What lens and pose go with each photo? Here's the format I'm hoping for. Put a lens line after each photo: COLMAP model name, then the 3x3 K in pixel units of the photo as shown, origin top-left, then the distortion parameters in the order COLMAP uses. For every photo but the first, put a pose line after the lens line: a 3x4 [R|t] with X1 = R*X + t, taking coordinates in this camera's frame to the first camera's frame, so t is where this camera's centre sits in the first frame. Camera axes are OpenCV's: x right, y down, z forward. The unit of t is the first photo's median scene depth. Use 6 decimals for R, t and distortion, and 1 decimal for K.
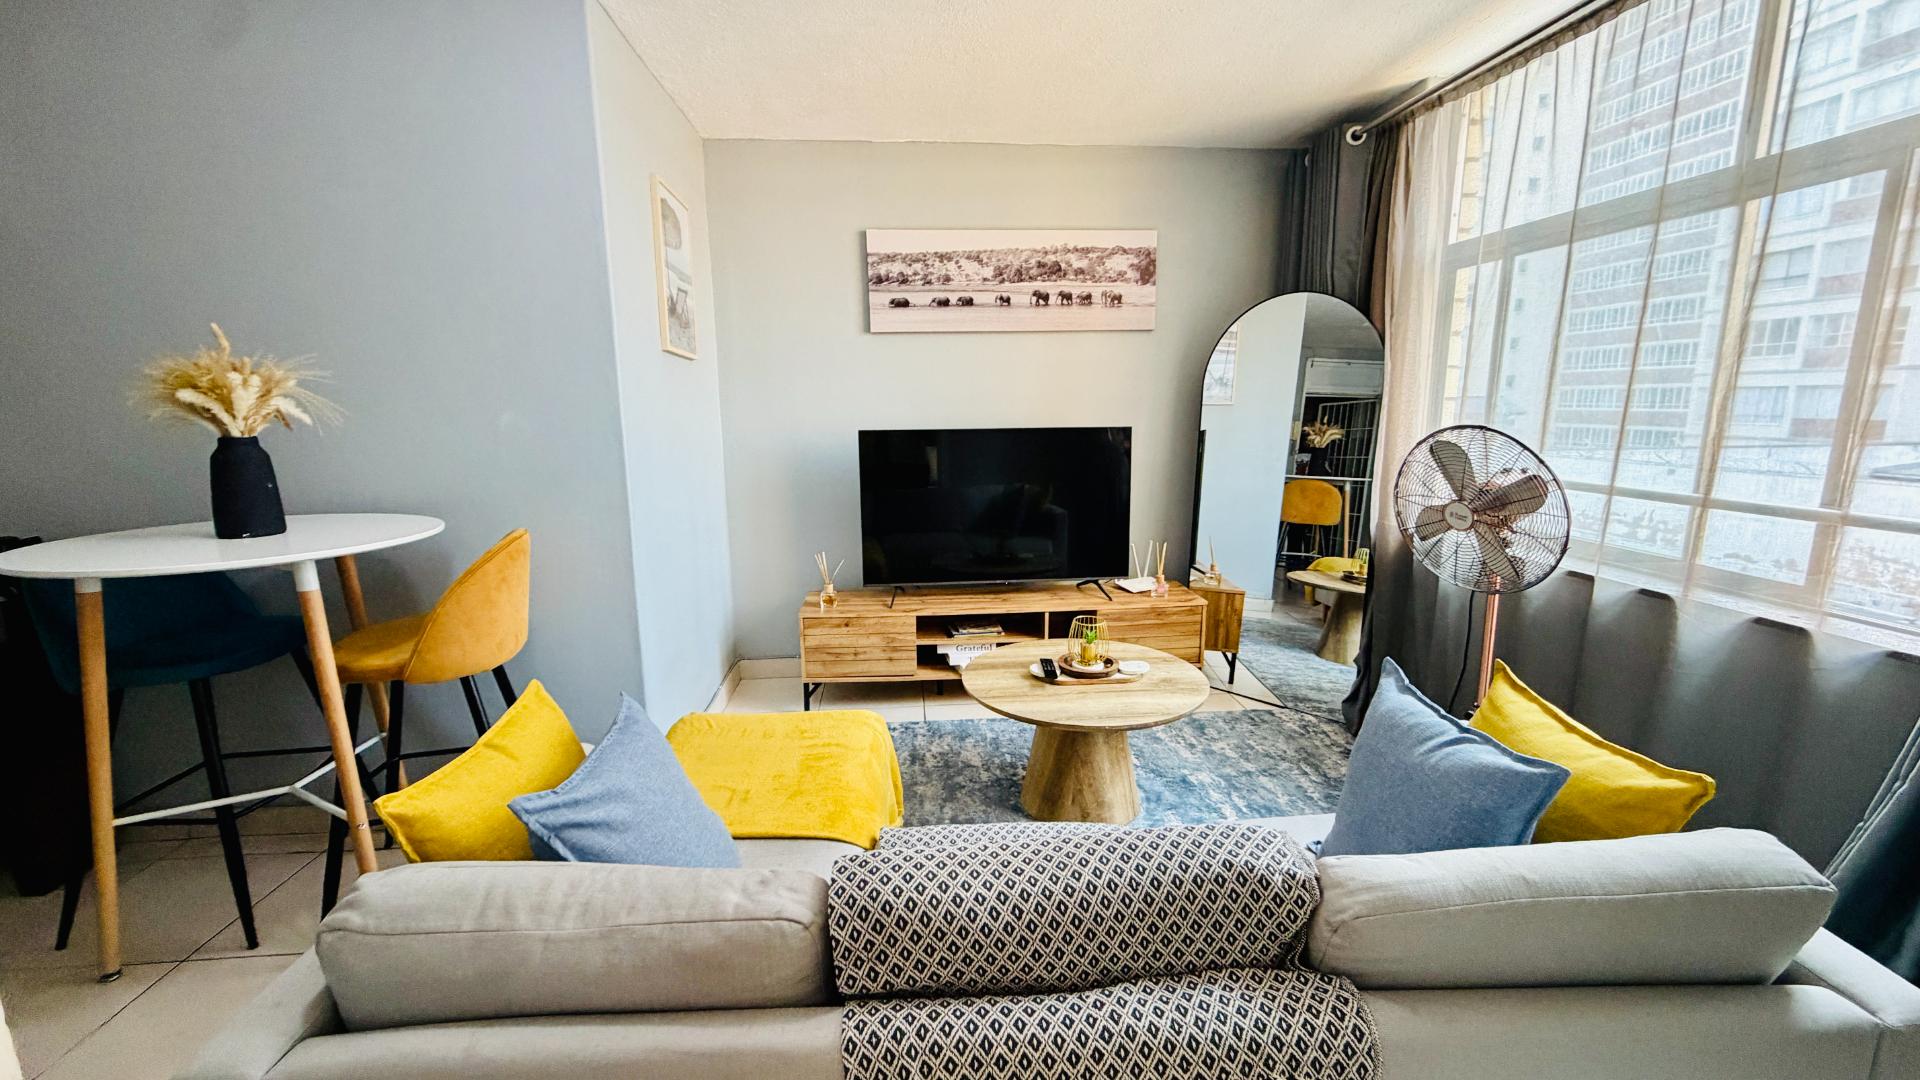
lens RADIAL K [[761.0, 0, 954.5], [0, 761.0, 540.2], [0, 0, 1]] dist [0.000598, -0.000067]
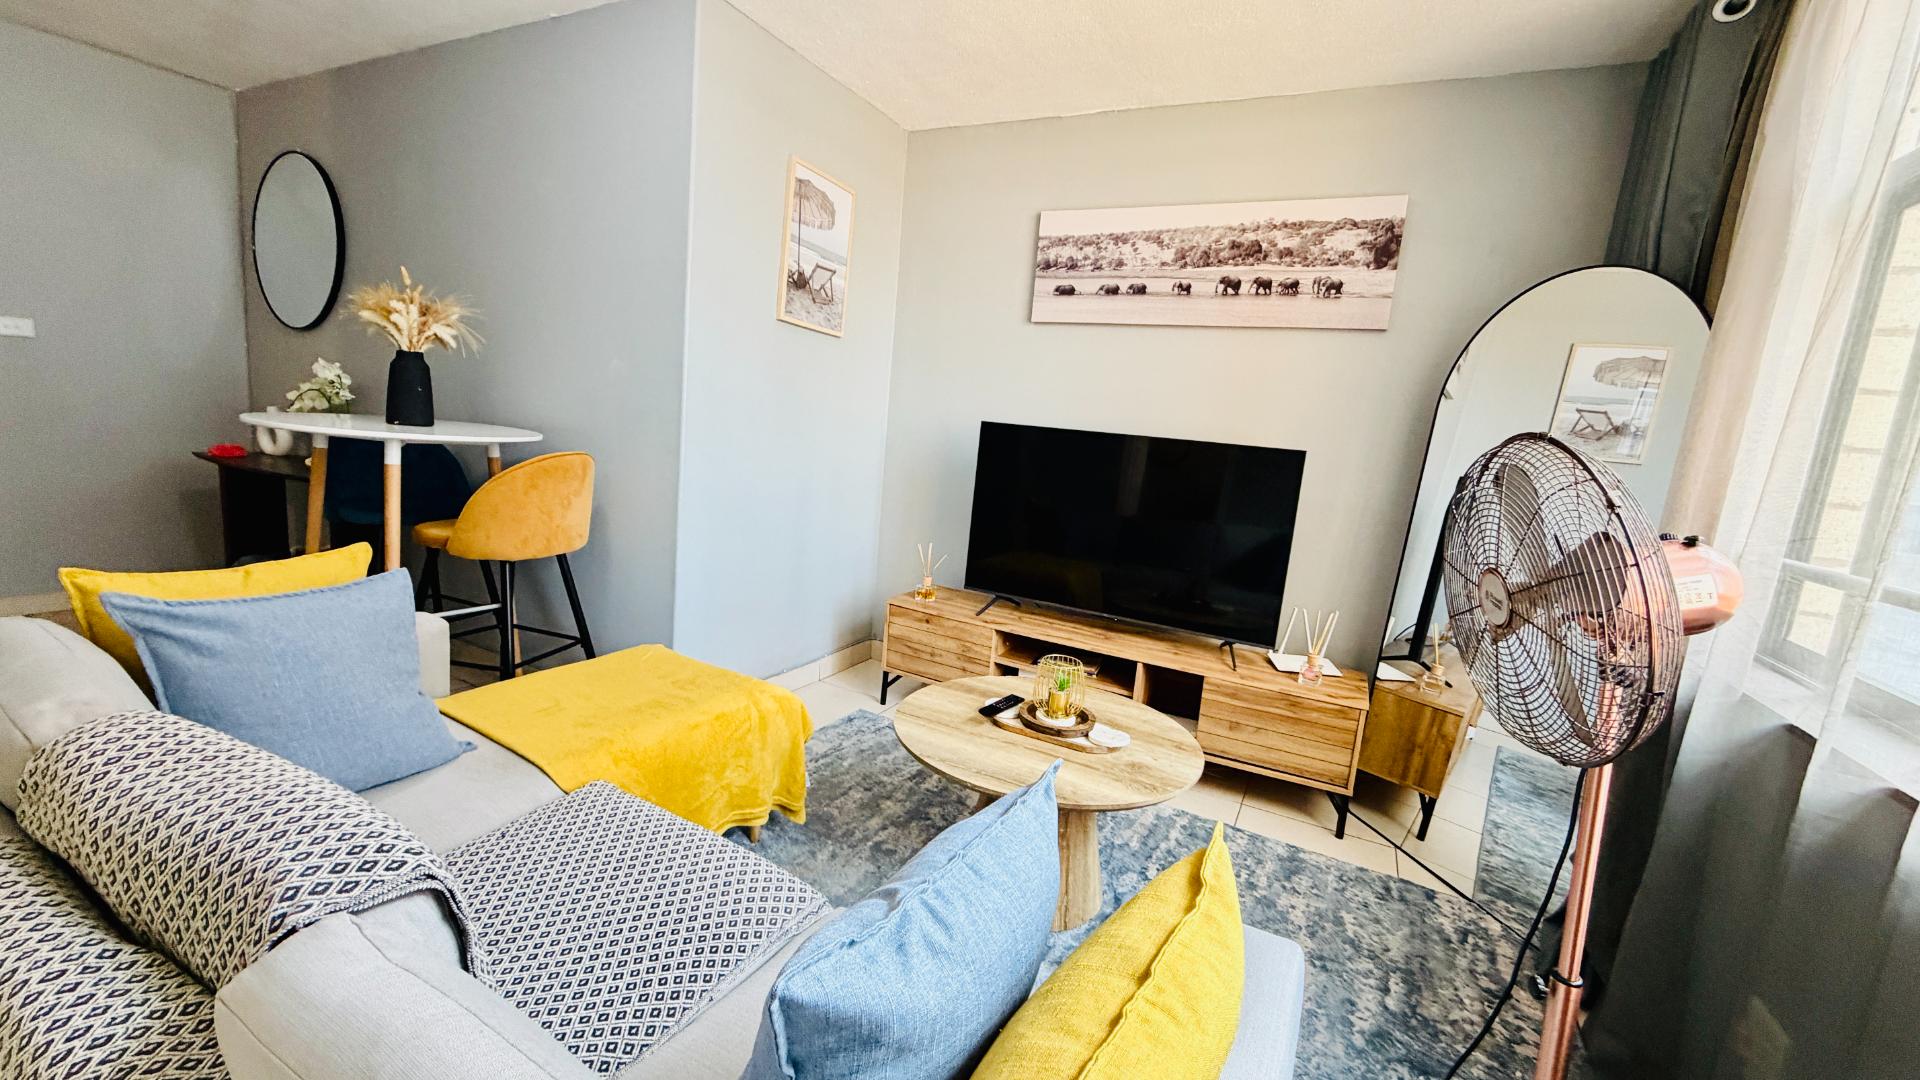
lens RADIAL K [[761.0, 0, 954.5], [0, 761.0, 540.2], [0, 0, 1]] dist [0.000598, -0.000067]
pose [[0.844864, 0.170288, -0.507155, 0.333331], [-0.192631, 0.981234, 0.008568, -0.002175], [0.499097, 0.090455, 0.861812, 0.182805]]
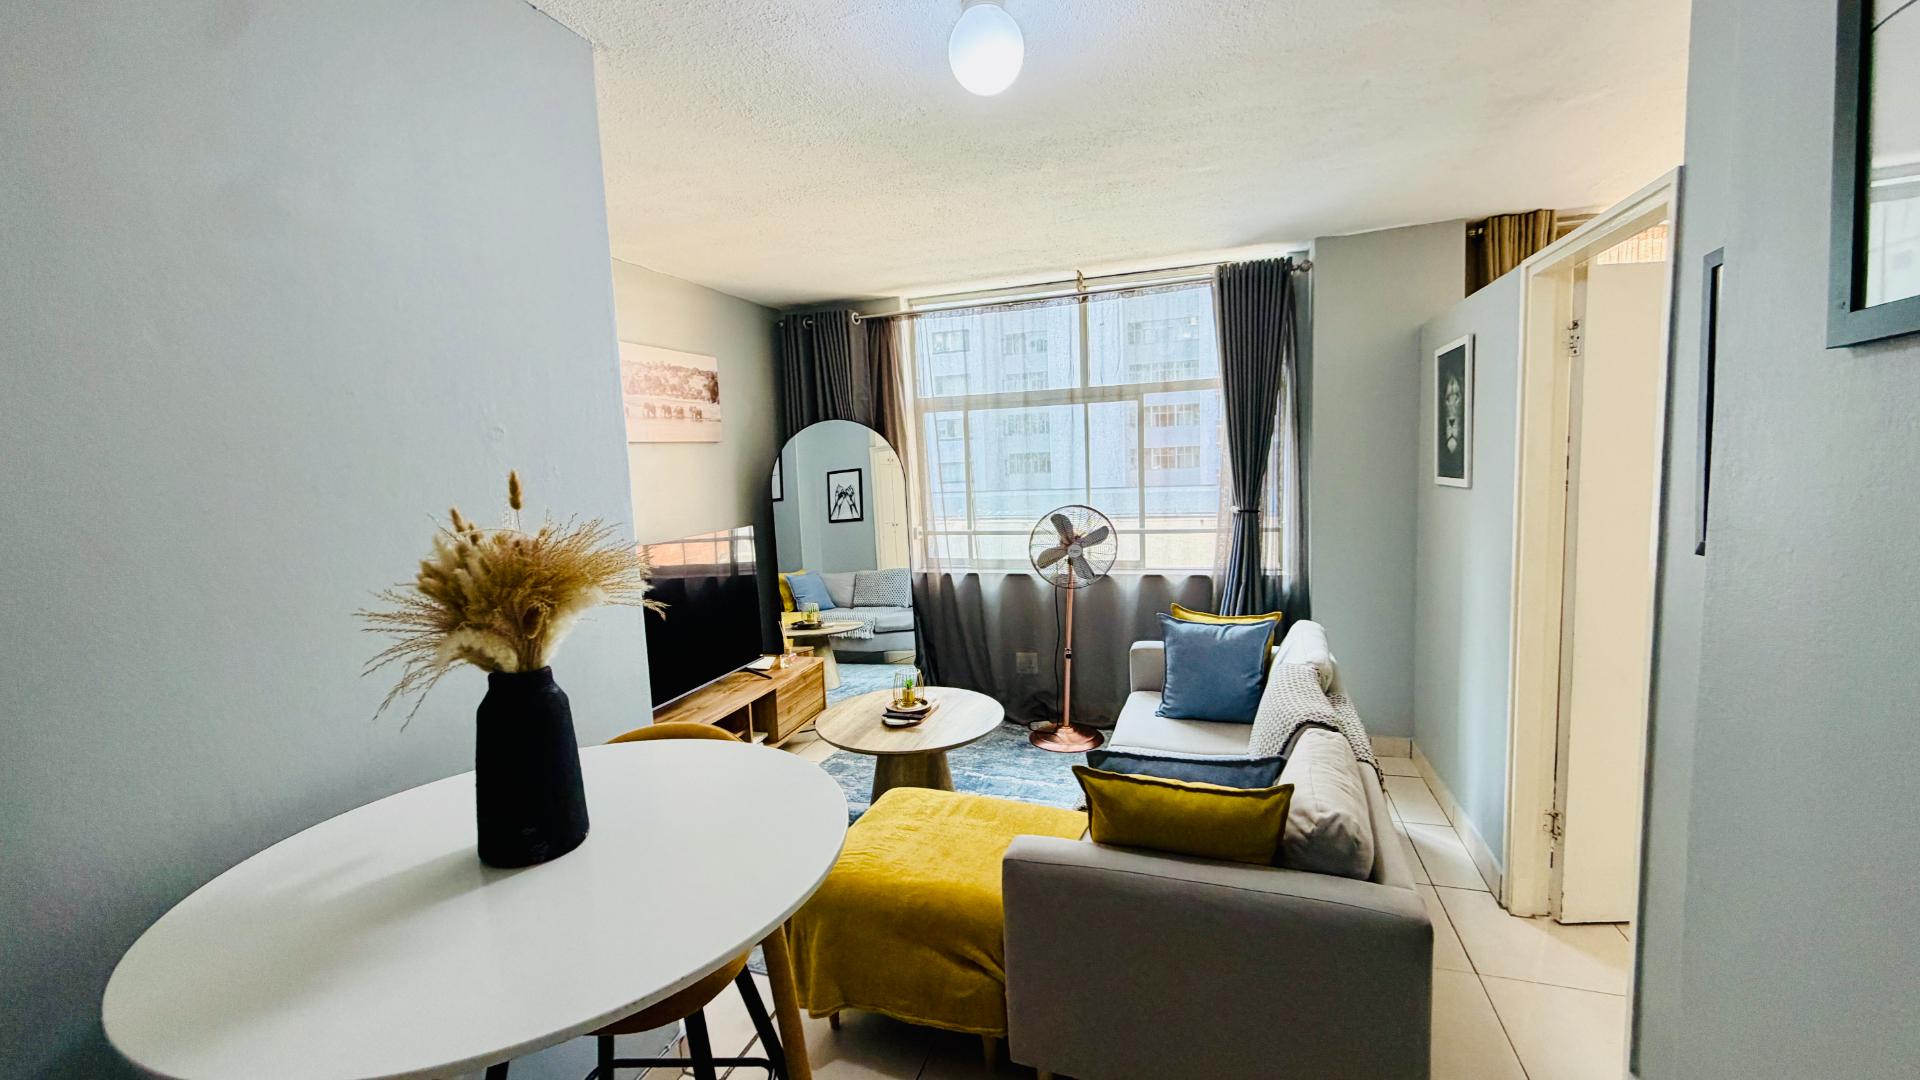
lens RADIAL K [[773.3, 0, 960.0], [0, 773.3, 540.0], [0, 0, 1]] dist [0.002418, -0.000008]
pose [[0.388837, -0.104464, 0.915365, -0.709835], [0.201211, 0.979195, 0.026277, -0.095604], [-0.899066, 0.173964, 0.401767, 0.251157]]
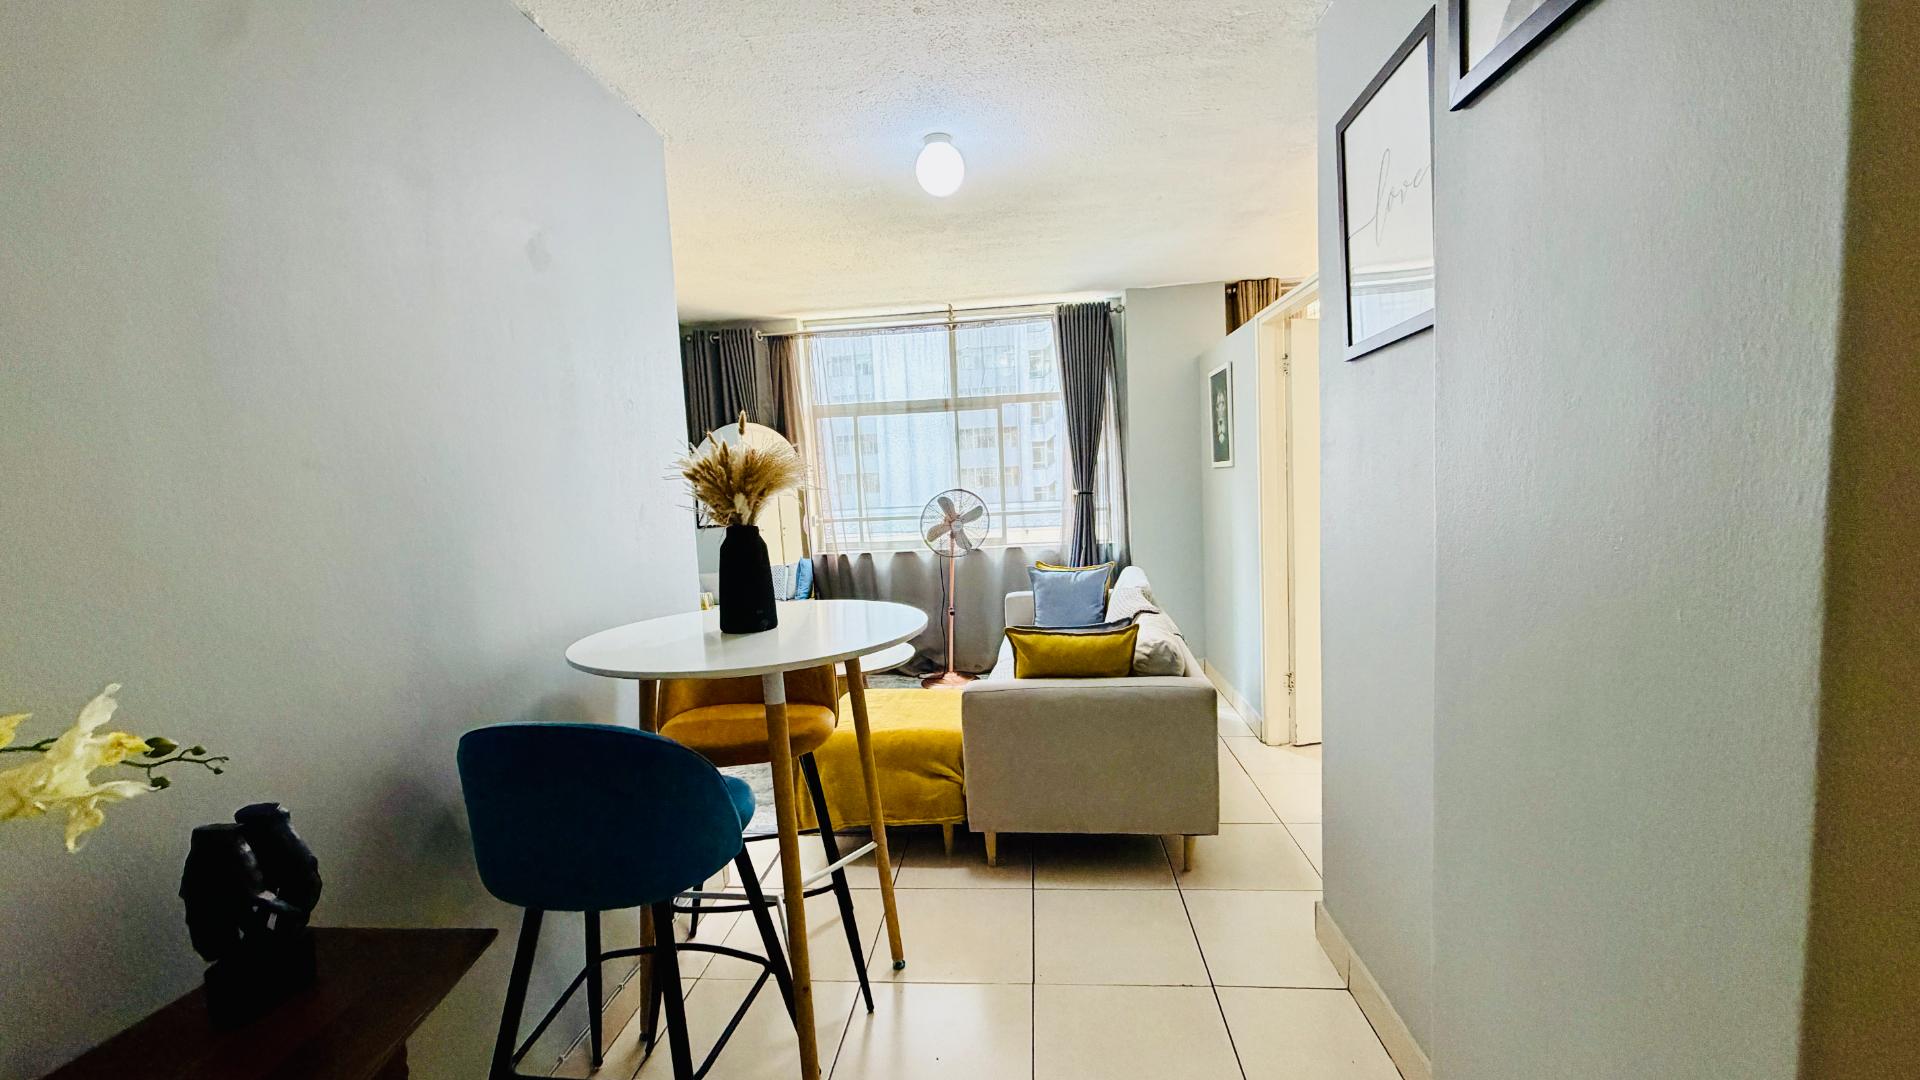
lens RADIAL K [[763.4, 0, 968.5], [0, 763.4, 541.0], [0, 0, 1]] dist [0.000481, -0.000014]
pose [[0.163296, -0.088372, 0.982611, -0.982958], [0.221475, 0.973843, 0.050777, -0.056730], [-0.961397, 0.209332, 0.178597, 0.292730]]
